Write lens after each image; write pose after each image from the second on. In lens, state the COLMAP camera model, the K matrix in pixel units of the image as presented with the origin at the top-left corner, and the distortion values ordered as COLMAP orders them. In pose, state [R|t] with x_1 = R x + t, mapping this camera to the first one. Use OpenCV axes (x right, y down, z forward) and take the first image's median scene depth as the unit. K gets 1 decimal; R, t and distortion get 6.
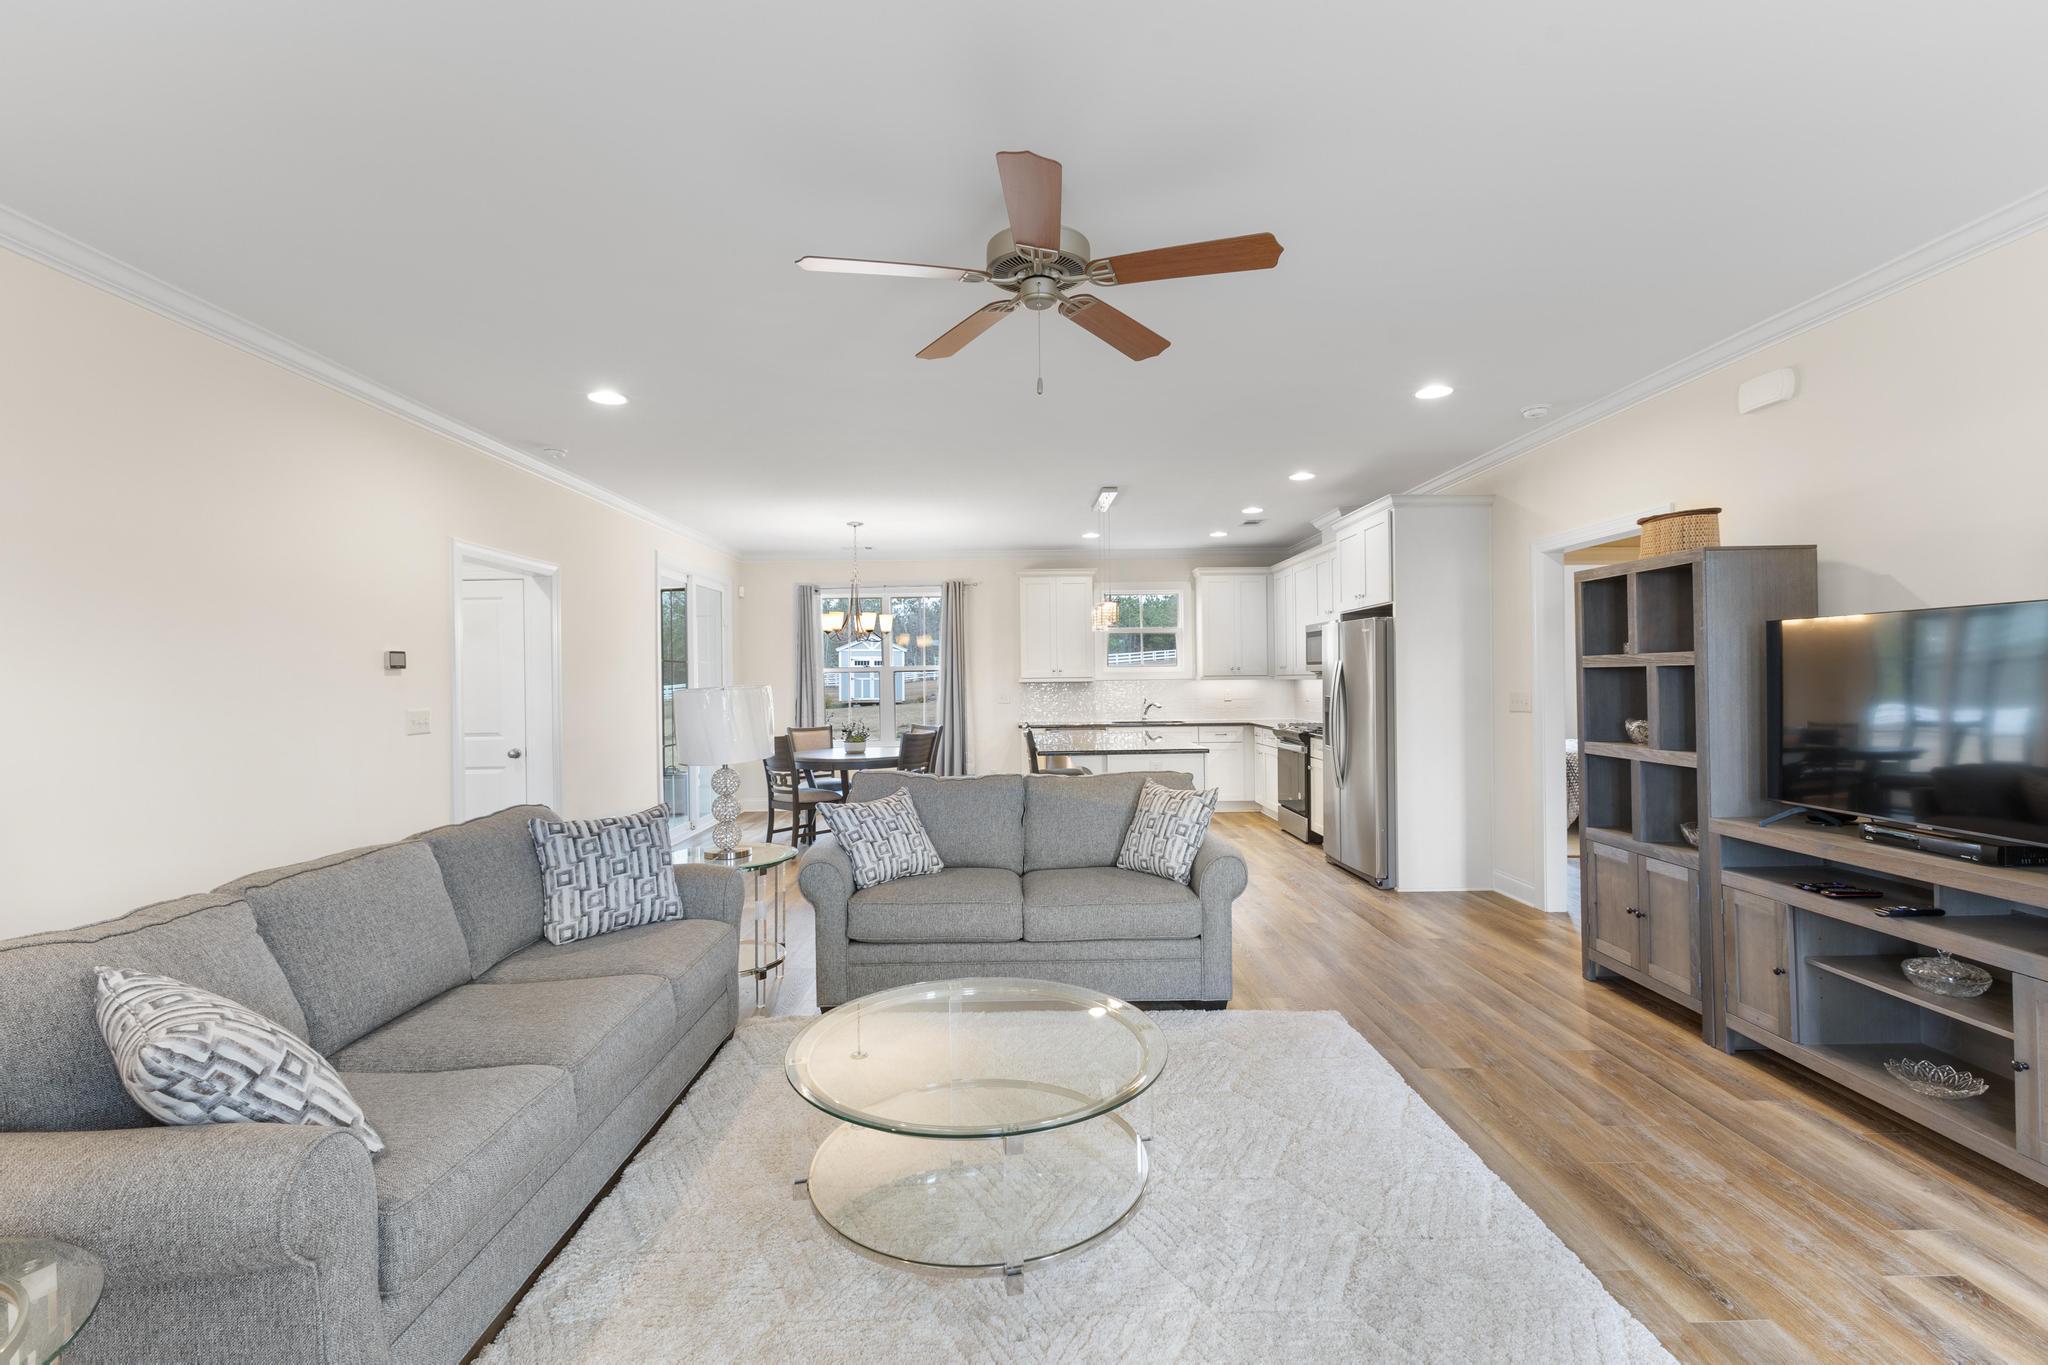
lens RADIAL K [[890.3, 0, 1017.5], [0, 890.3, 671.0], [0, 0, 1]] dist [0.006847, -0.001149]
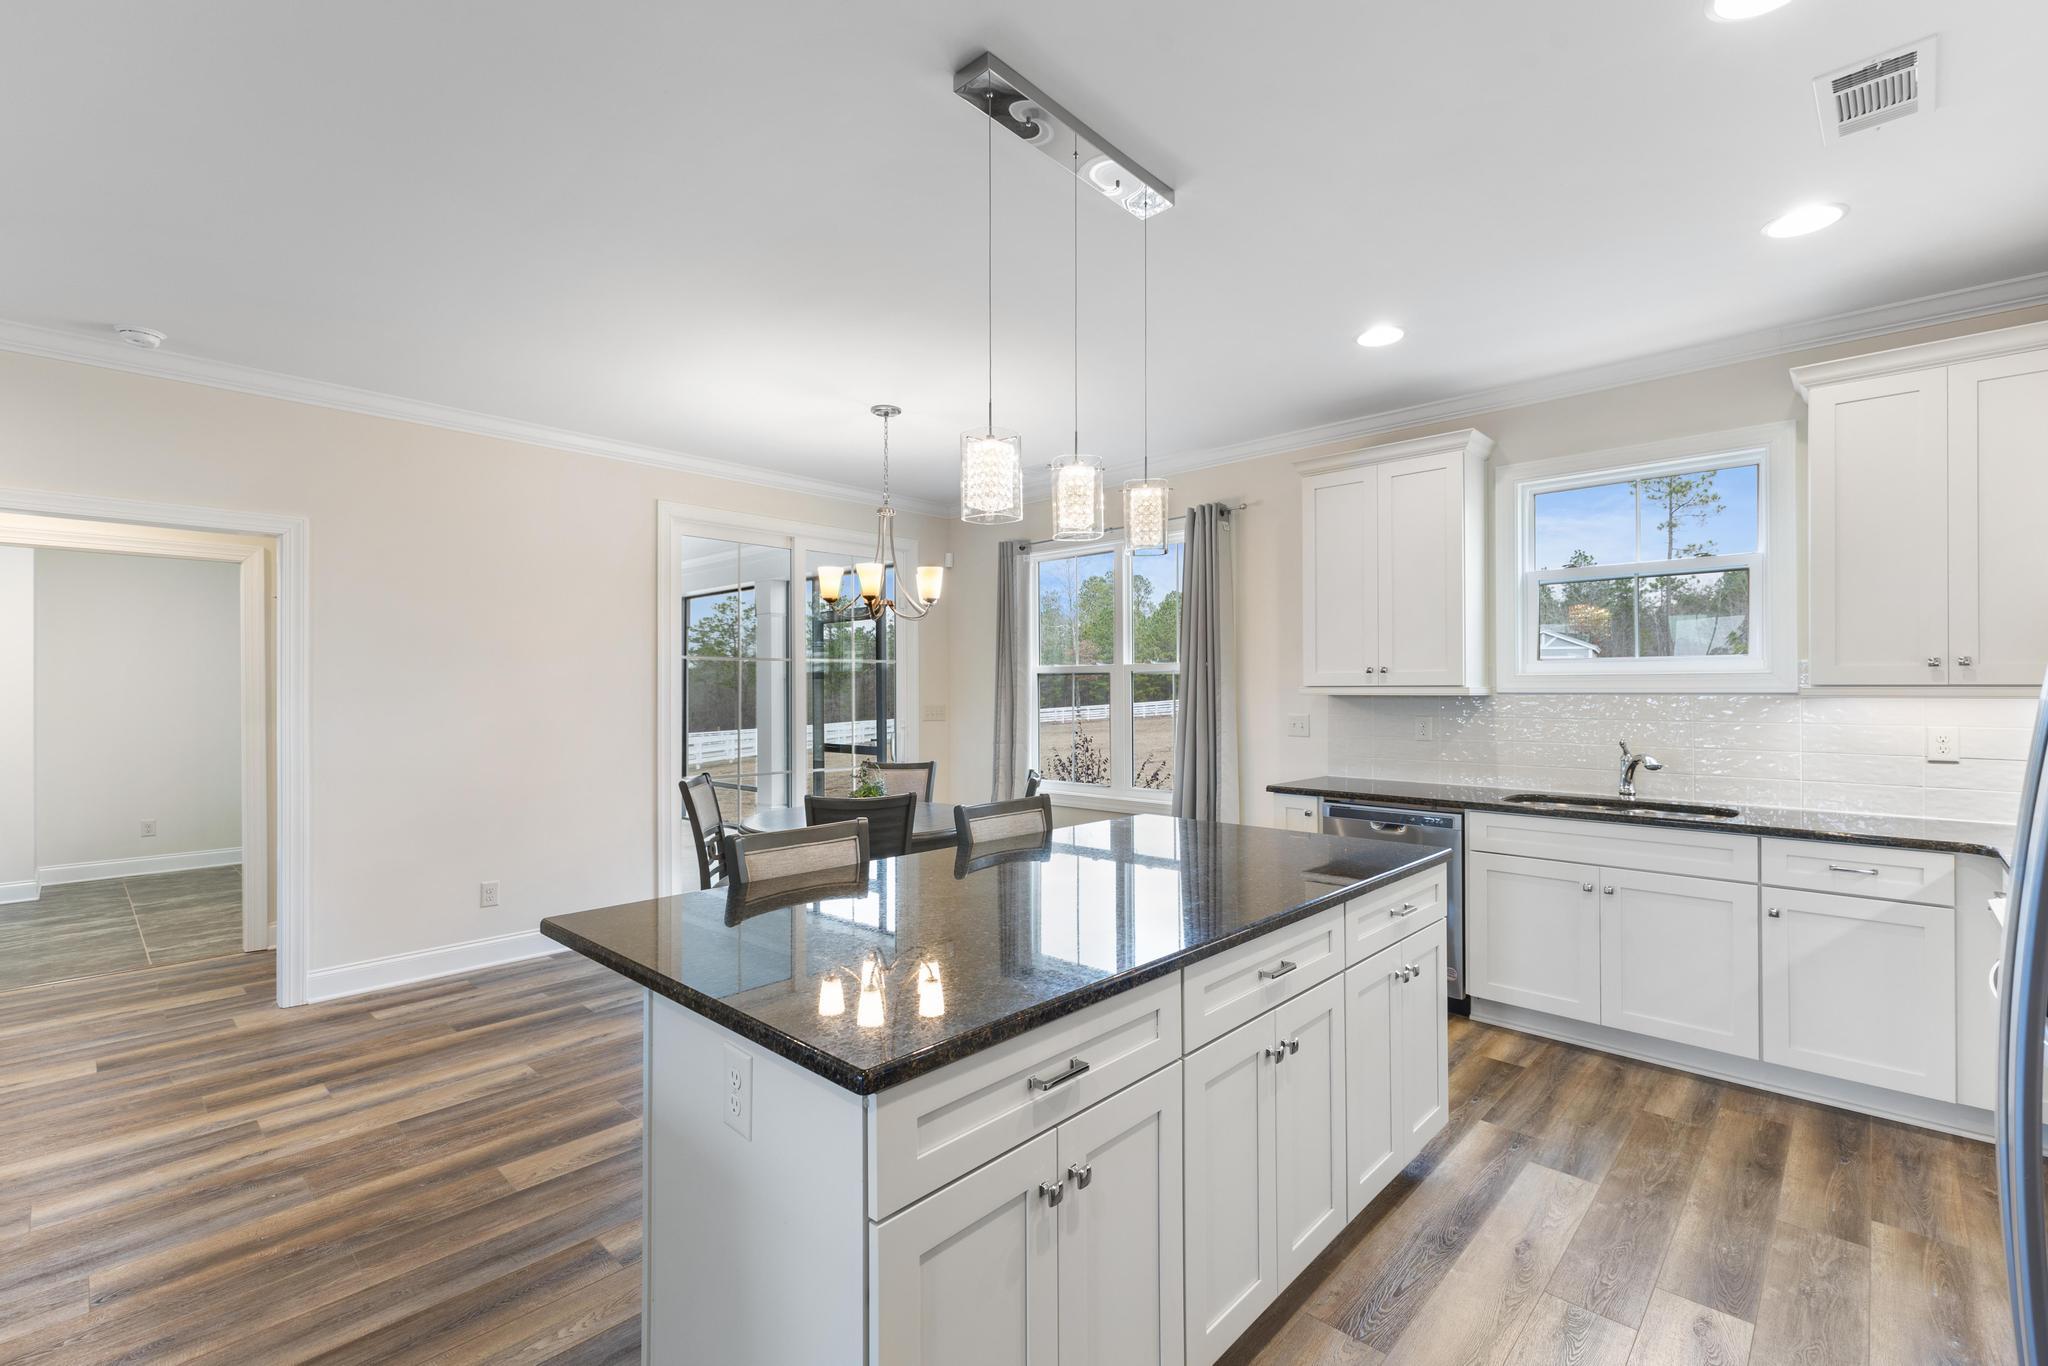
lens RADIAL K [[890.3, 0, 1018.2], [0, 890.3, 680.1], [0, 0, 1]] dist [0.006847, -0.001149]
pose [[0.720563, 0.005231, -0.693369, 0.562333], [-0.000017, 0.999972, 0.007527, 0.002659], [0.693389, -0.005412, 0.720543, 1.353206]]
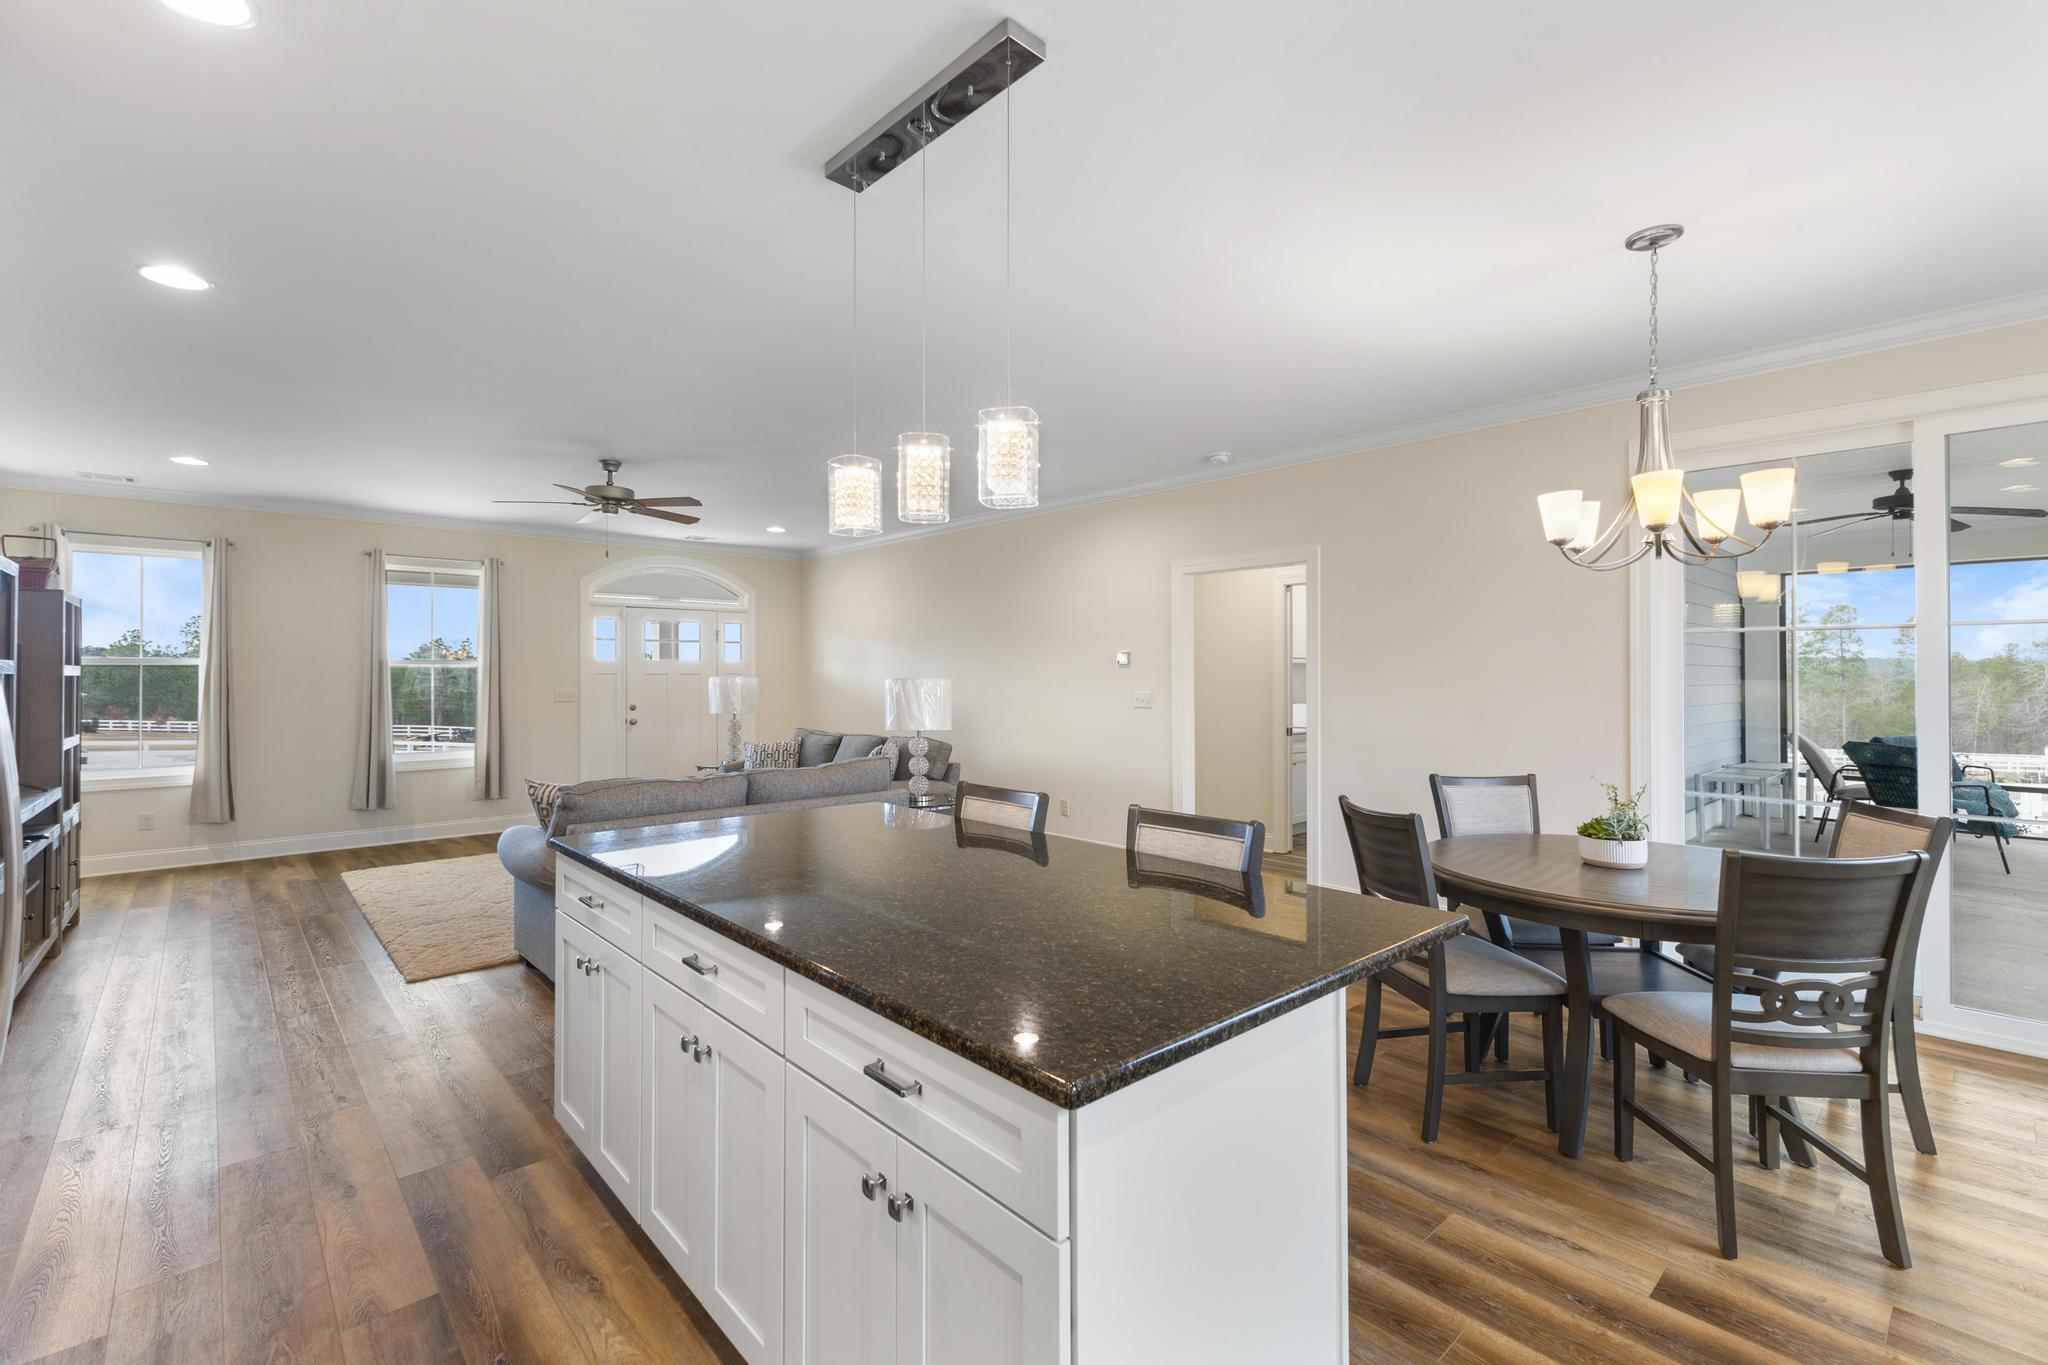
lens RADIAL K [[890.3, 0, 1030.5], [0, 890.3, 676.1], [0, 0, 1]] dist [0.006847, -0.001149]
pose [[-0.746104, 0.016763, -0.665618, 0.493766], [0.014542, 0.999855, 0.008880, 0.001175], [0.665671, -0.003054, -0.746239, 2.286099]]
